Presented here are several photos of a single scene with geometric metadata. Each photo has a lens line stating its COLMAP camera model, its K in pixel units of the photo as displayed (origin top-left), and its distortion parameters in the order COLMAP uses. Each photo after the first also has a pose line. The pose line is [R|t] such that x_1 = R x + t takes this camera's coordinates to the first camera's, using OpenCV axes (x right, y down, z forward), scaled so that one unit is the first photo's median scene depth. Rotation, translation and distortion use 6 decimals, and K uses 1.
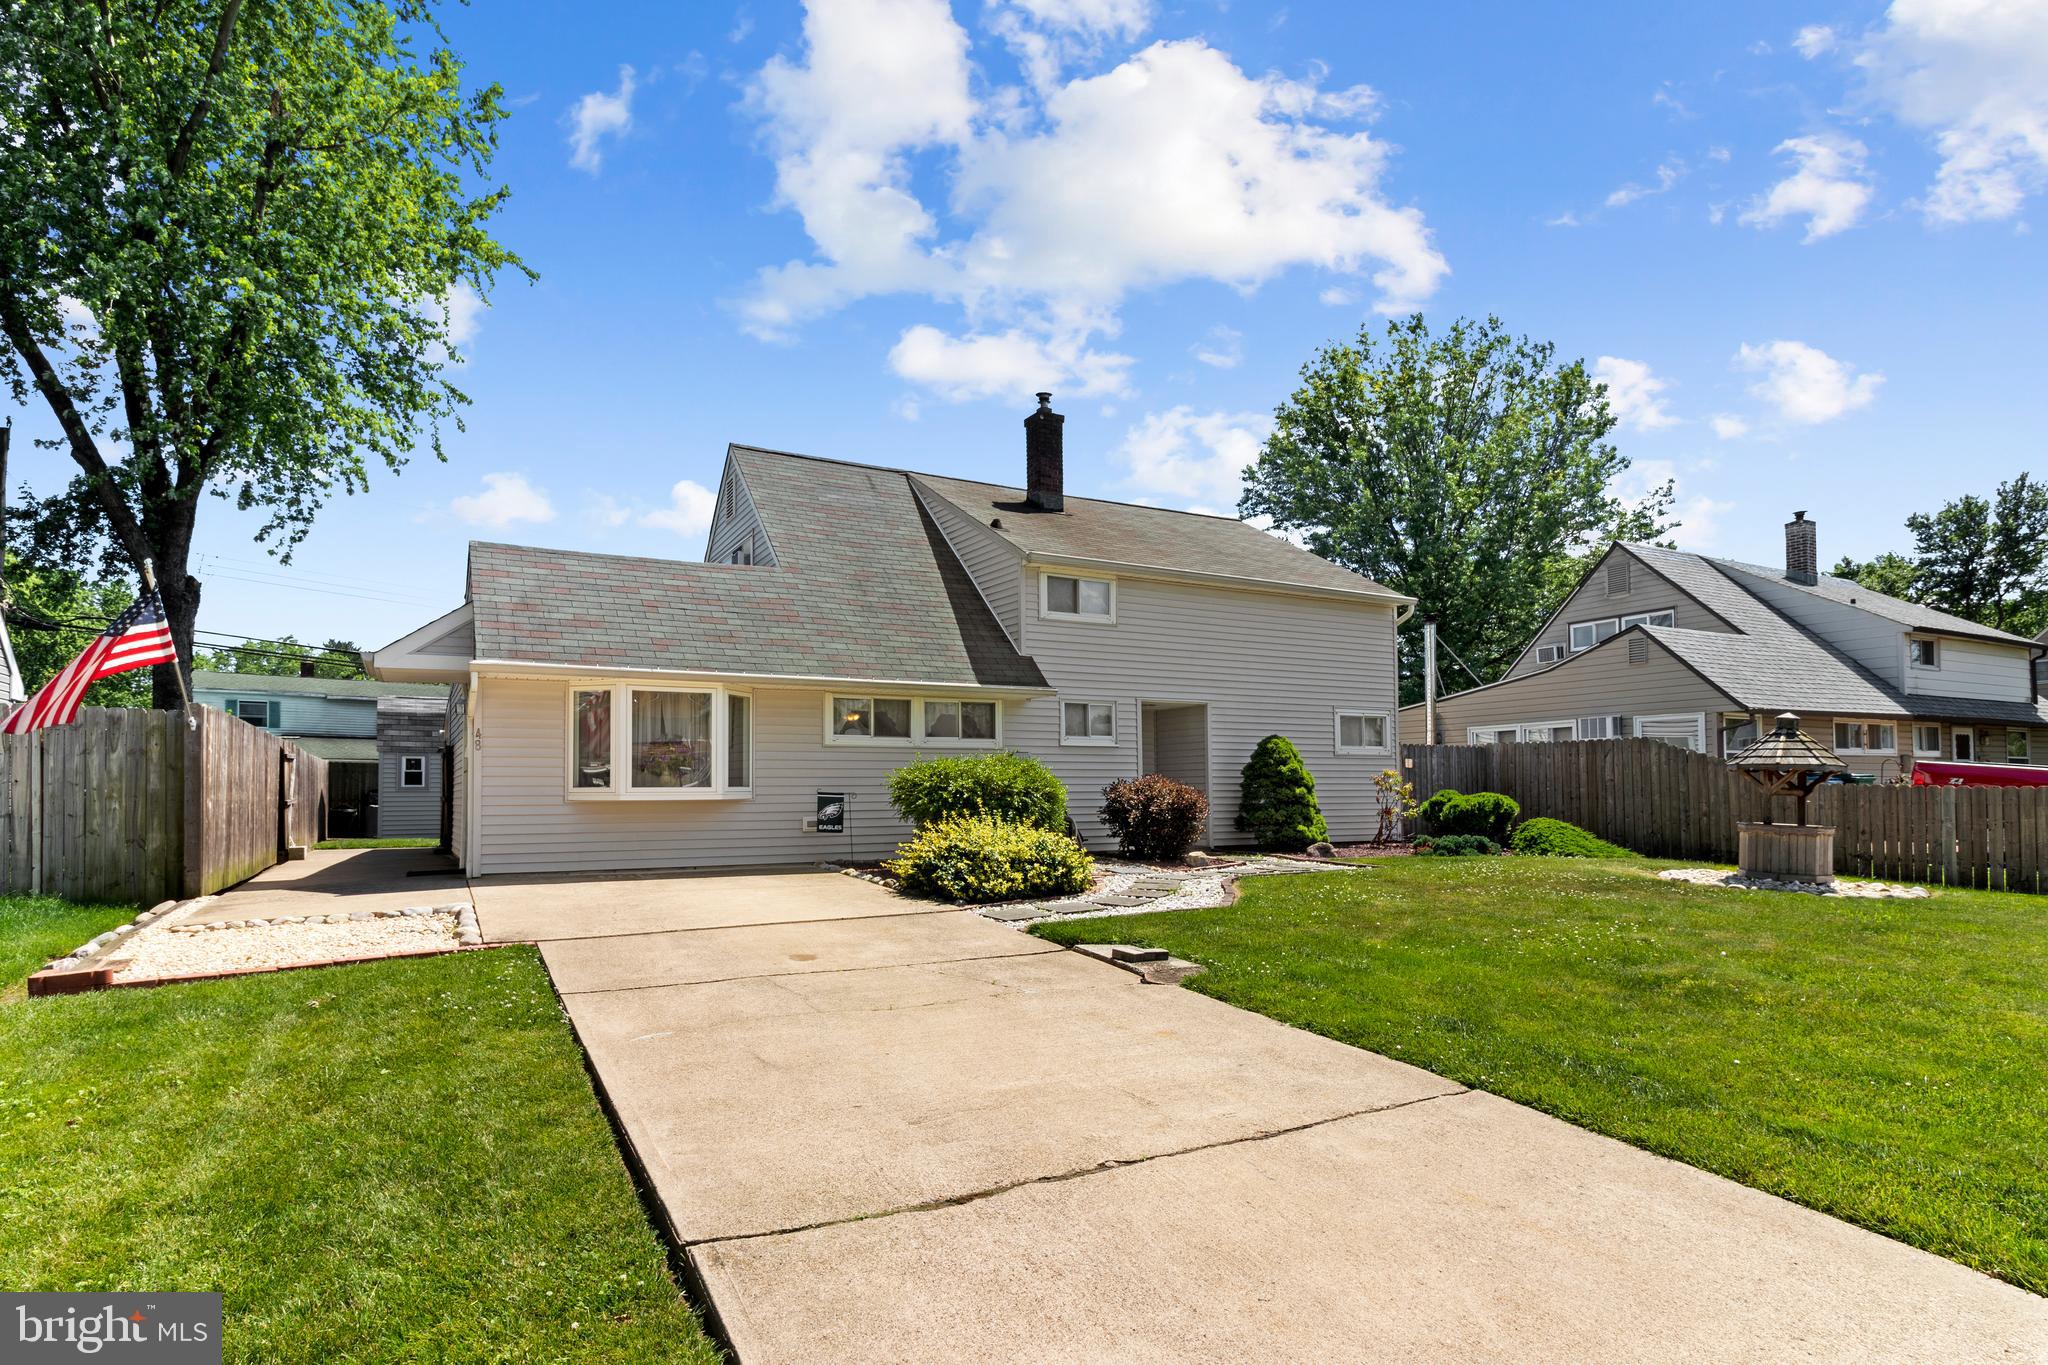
lens RADIAL K [[1091.5, 0, 1020.5], [0, 1091.5, 696.0], [0, 0, 1]] dist [0.001152, 0.000188]
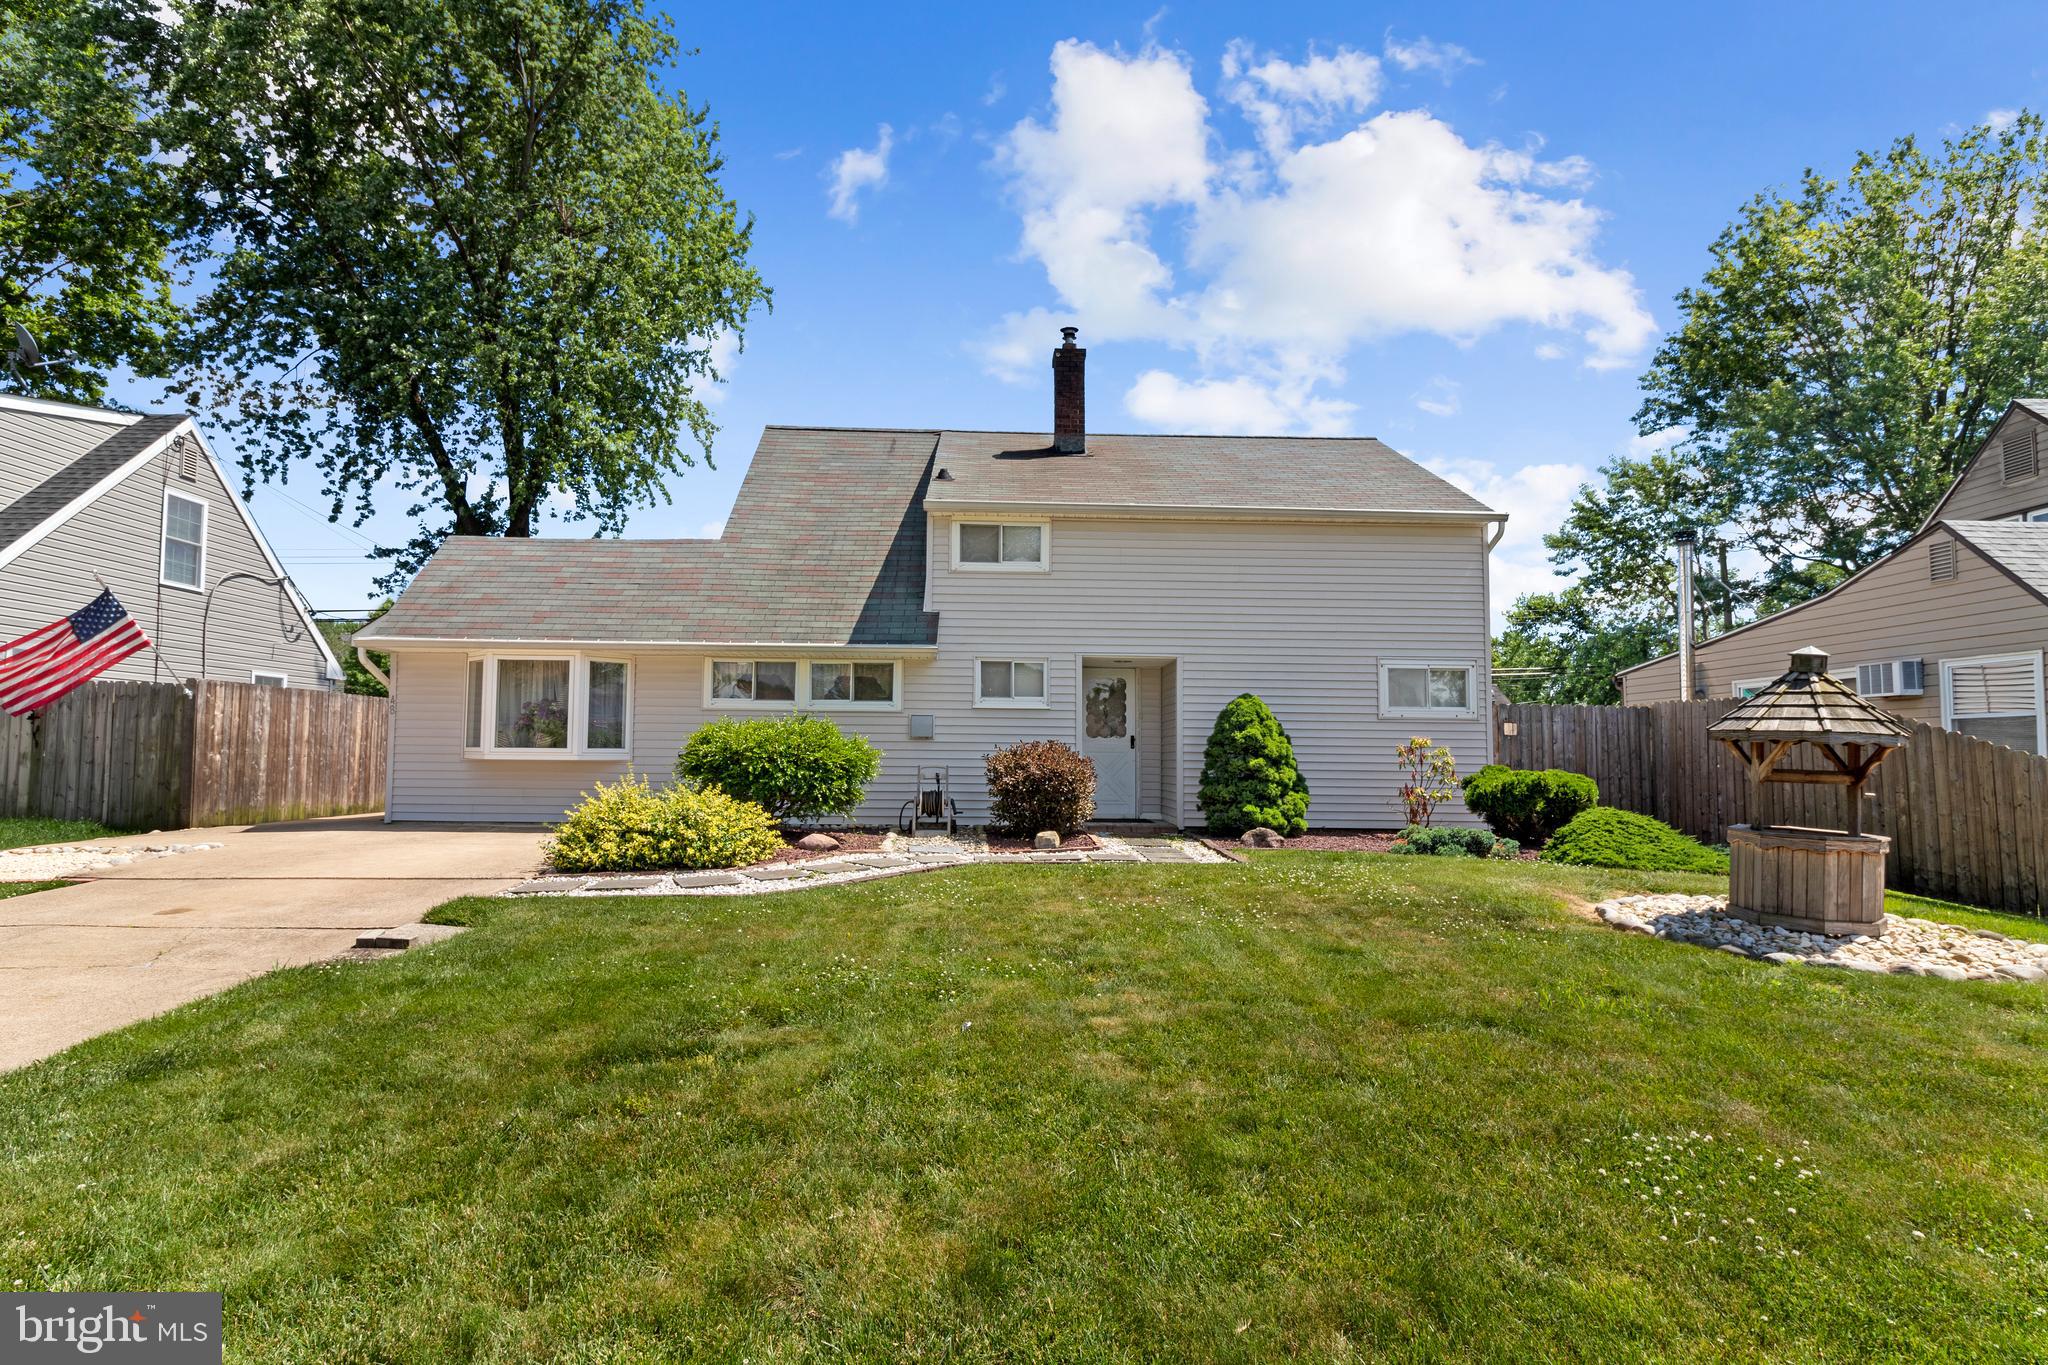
lens RADIAL K [[1059.6, 0, 1023.5], [0, 1059.6, 641.8], [0, 0, 1]] dist [0.001057, 0.000637]
pose [[0.887359, -0.034556, -0.459783, 0.455902], [0.024679, 0.999318, -0.027477, 0.014421], [0.460419, 0.013035, 0.887606, 0.216751]]
